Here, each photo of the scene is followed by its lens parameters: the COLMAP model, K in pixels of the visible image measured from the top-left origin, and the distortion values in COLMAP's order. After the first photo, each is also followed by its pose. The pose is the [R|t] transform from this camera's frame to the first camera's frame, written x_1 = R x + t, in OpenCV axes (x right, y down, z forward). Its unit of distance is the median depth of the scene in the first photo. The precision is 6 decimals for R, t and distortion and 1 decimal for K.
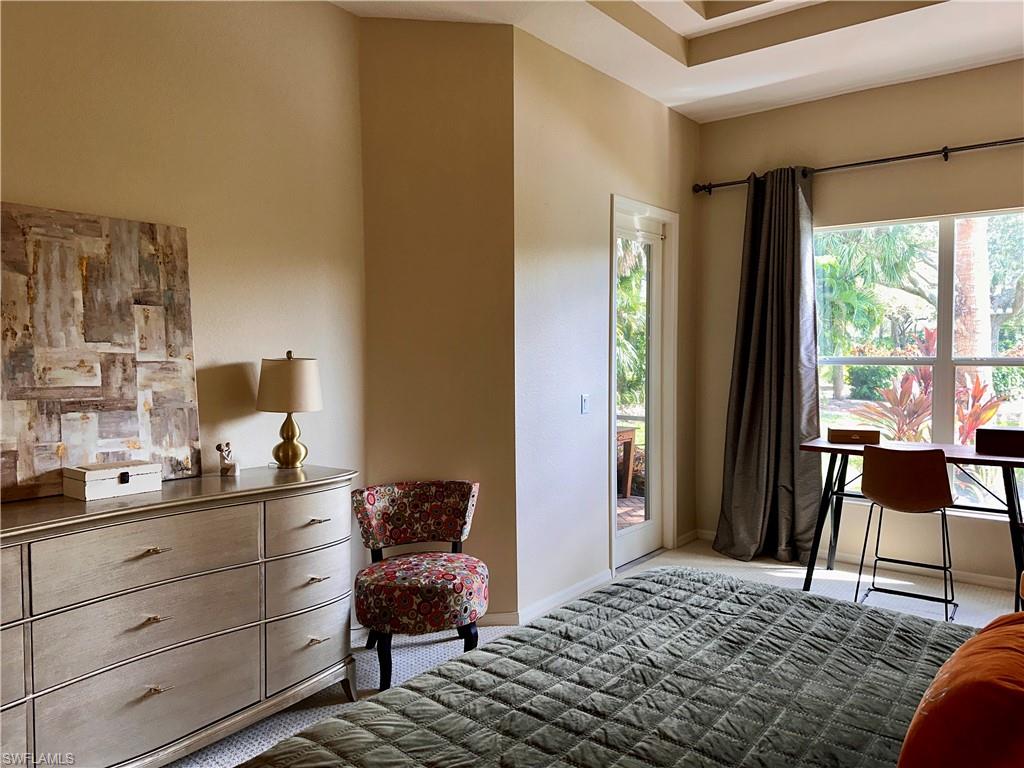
lens RADIAL K [[723.1, 0, 512.0], [0, 723.1, 384.0], [0, 0, 1]] dist [0.061758, -0.002107]
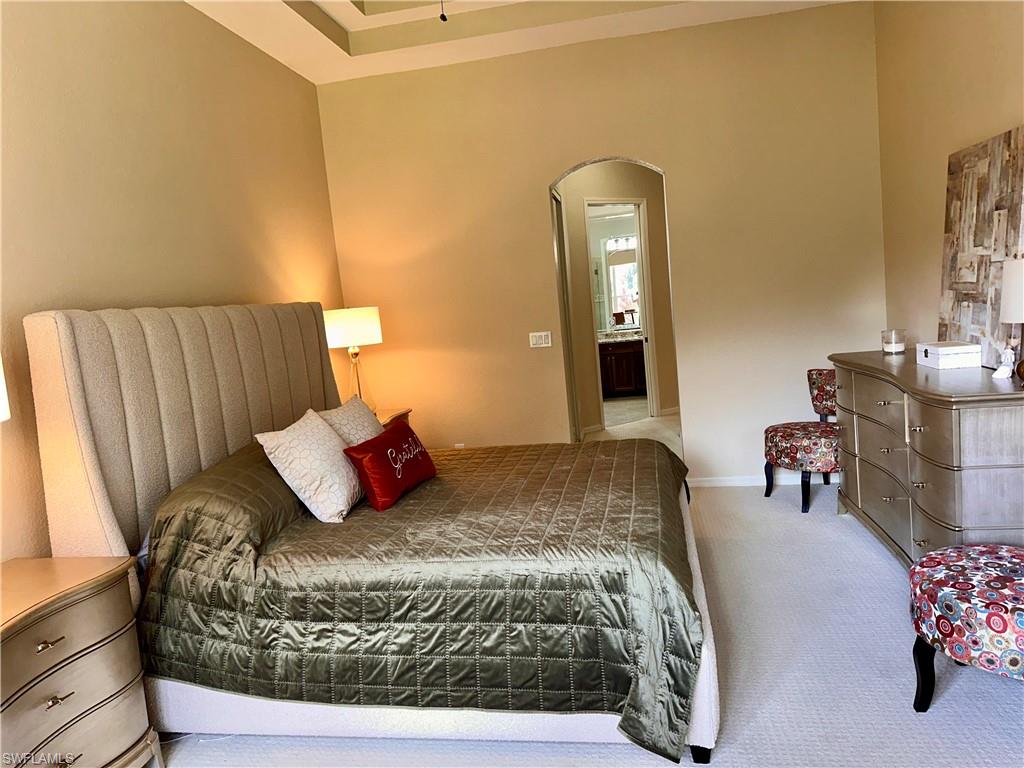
lens RADIAL K [[723.1, 0, 512.0], [0, 723.1, 384.0], [0, 0, 1]] dist [0.061758, -0.002107]
pose [[-0.865689, 0.136256, -0.481681, 0.729732], [0.065508, 0.984803, 0.160846, -0.078416], [0.496278, 0.107688, -0.861459, 1.654156]]
